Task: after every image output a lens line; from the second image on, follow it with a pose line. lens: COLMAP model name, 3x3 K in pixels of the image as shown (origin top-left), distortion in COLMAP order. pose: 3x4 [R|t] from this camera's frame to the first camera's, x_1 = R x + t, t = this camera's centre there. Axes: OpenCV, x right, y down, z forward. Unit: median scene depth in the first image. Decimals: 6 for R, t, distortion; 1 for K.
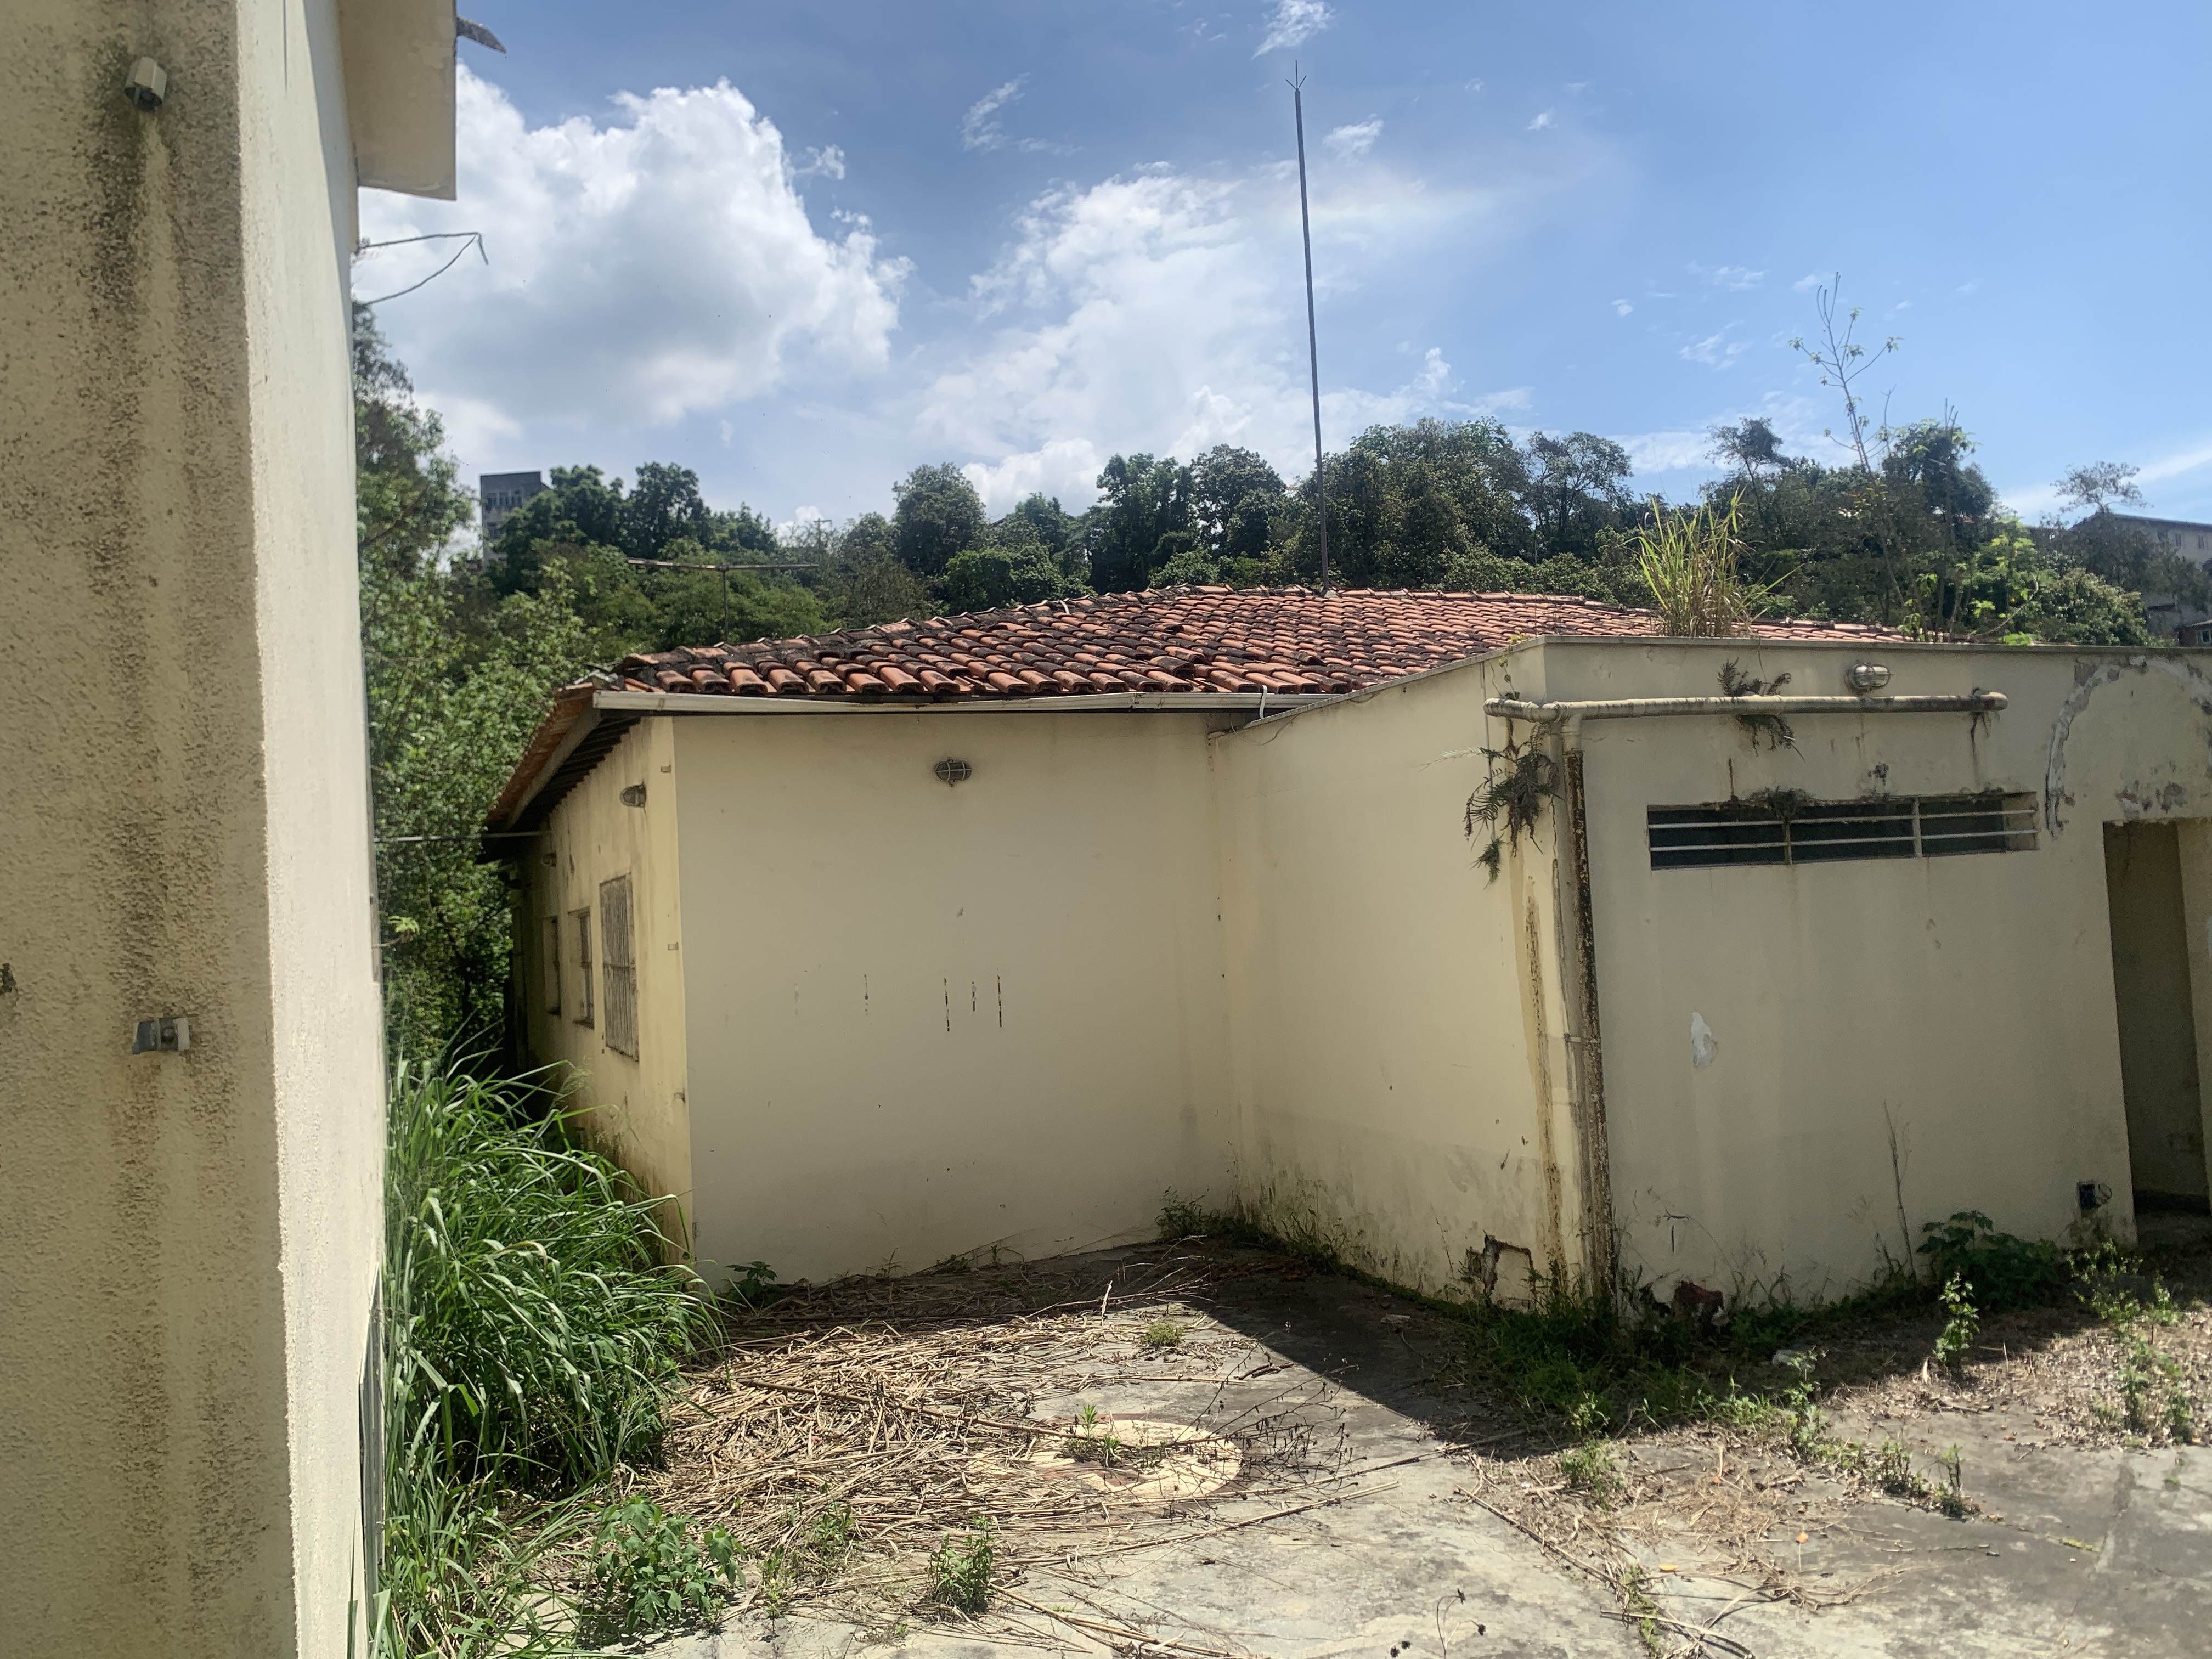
lens RADIAL K [[1655.1, 0, 1095.2], [0, 1655.1, 831.7], [0, 0, 1]] dist [0.066654, -0.120275]
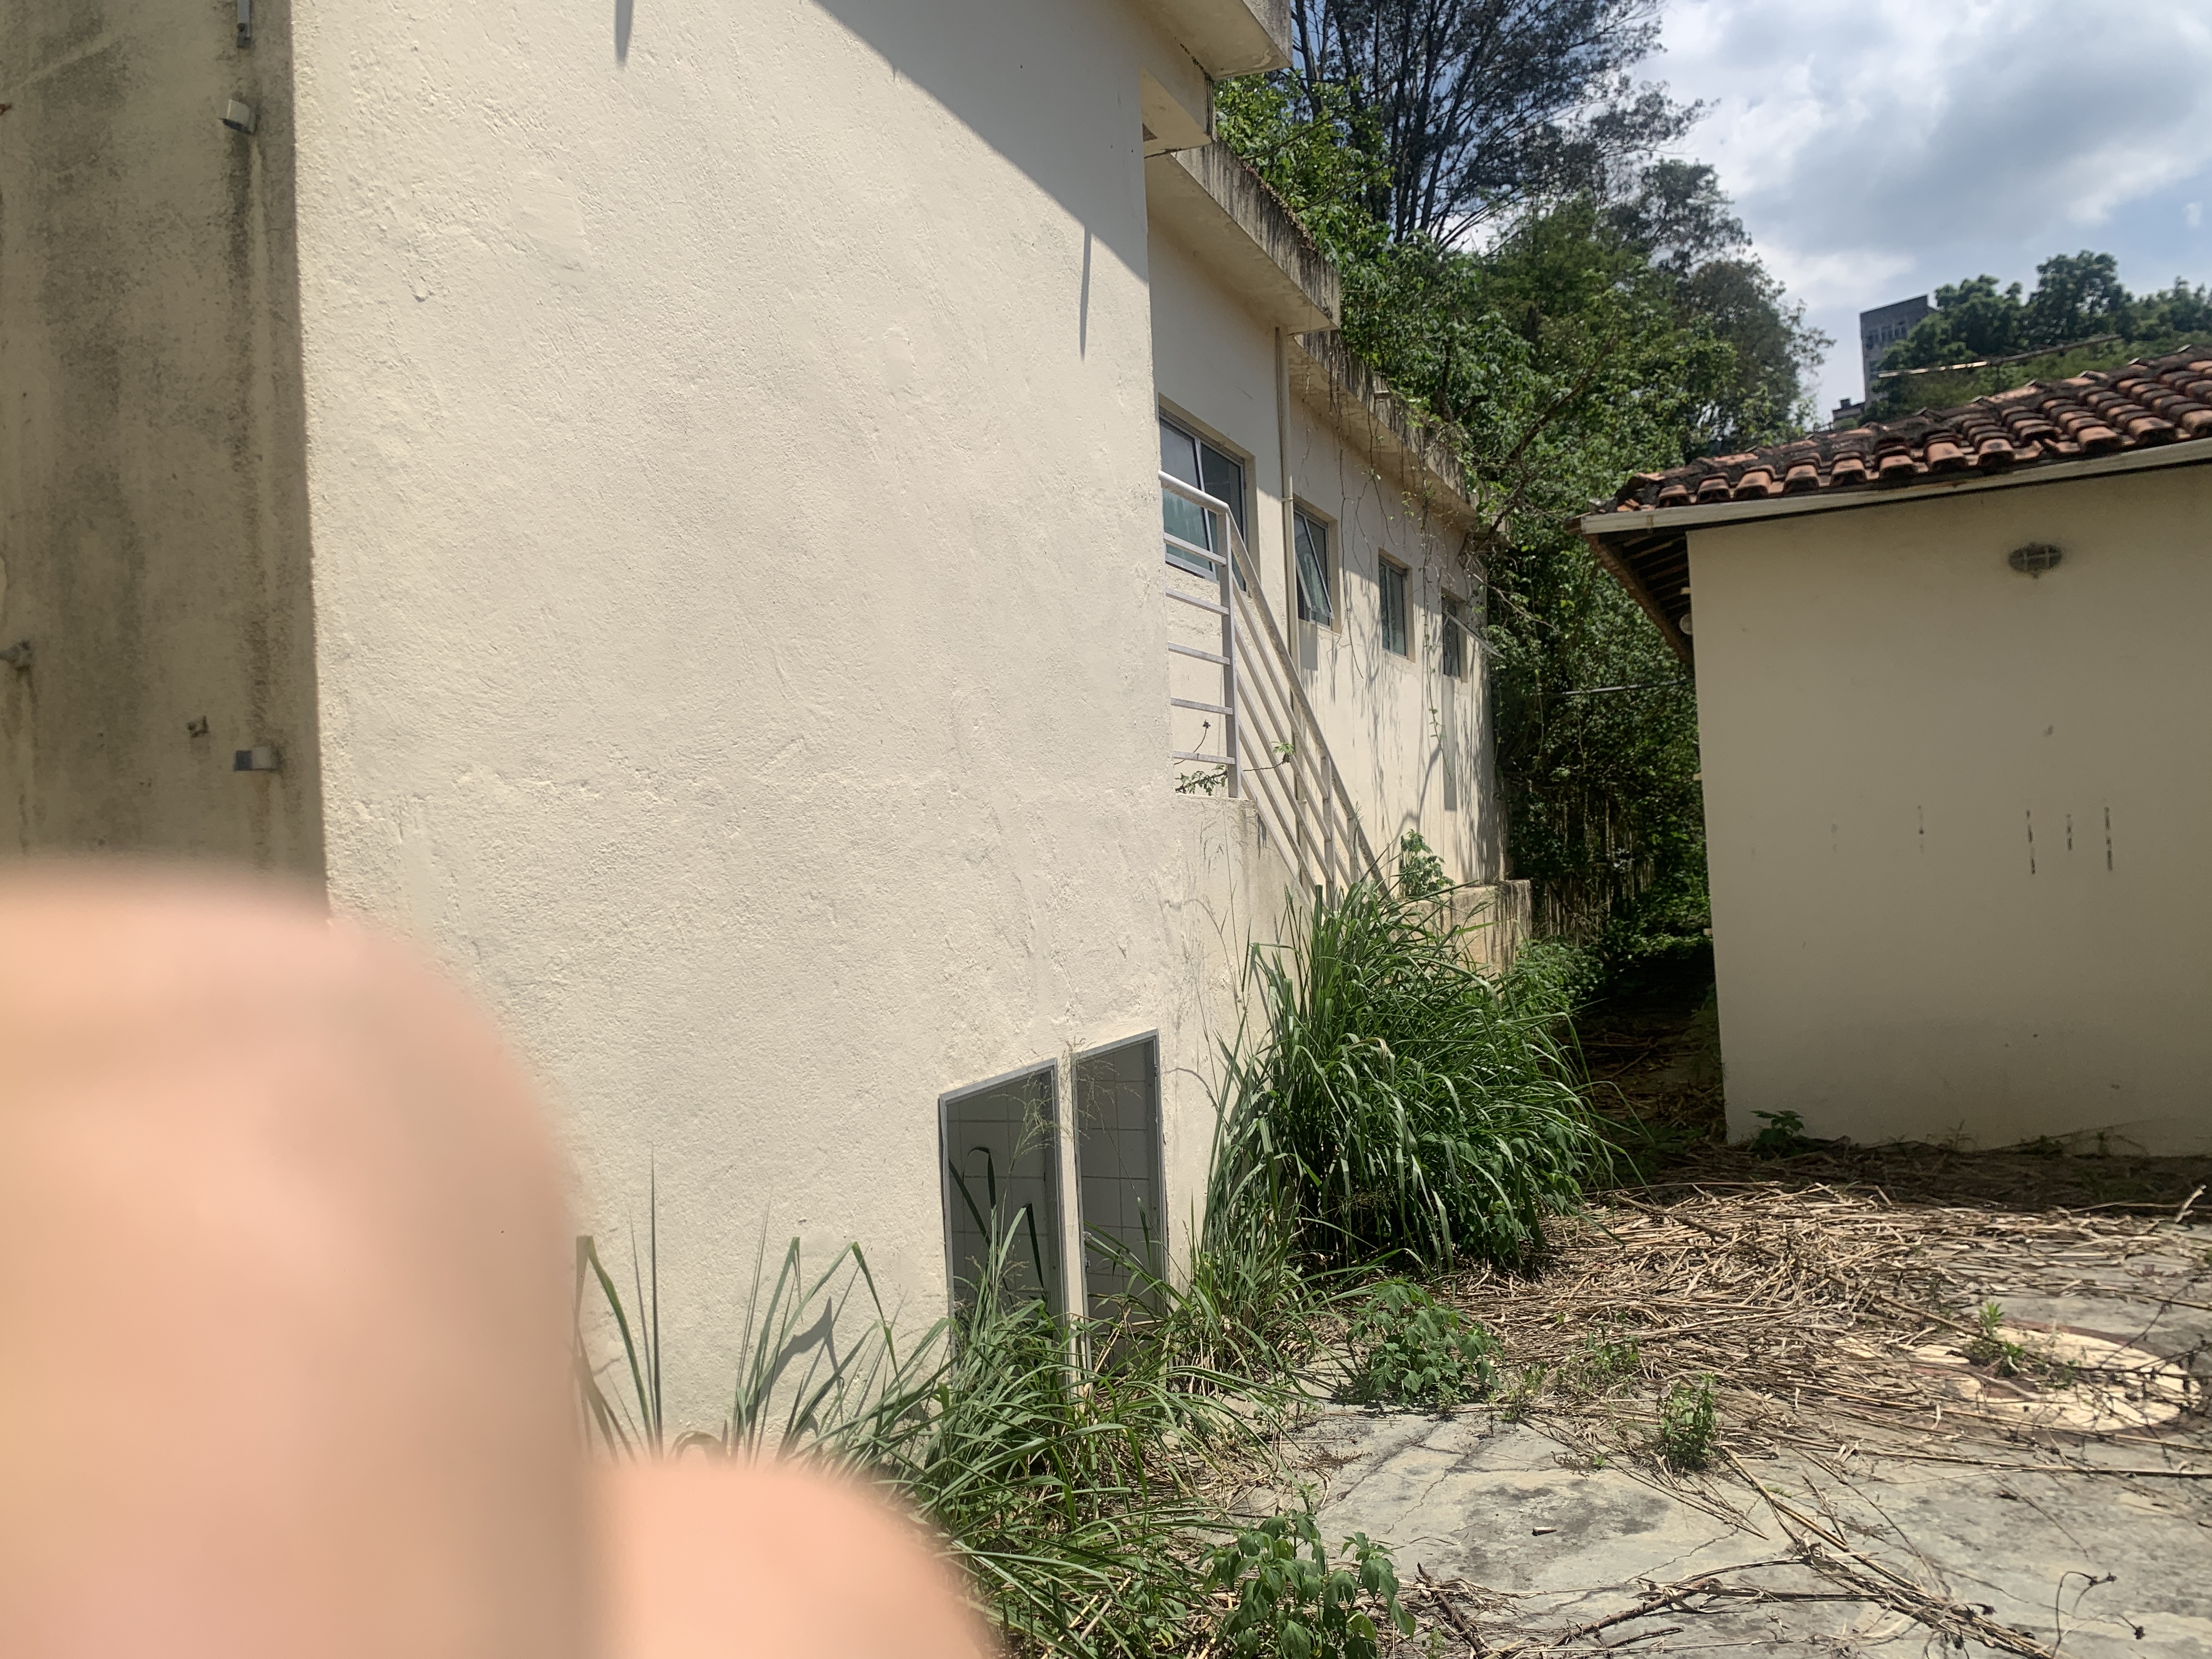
lens RADIAL K [[1675.7, 0, 1108.7], [0, 1675.7, 820.0], [0, 0, 1]] dist [0.001778, -0.000257]
pose [[0.709715, -0.003962, -0.704478, 0.181447], [0.057292, 0.996997, 0.052110, 0.024350], [0.702156, -0.077345, 0.707810, 0.079857]]
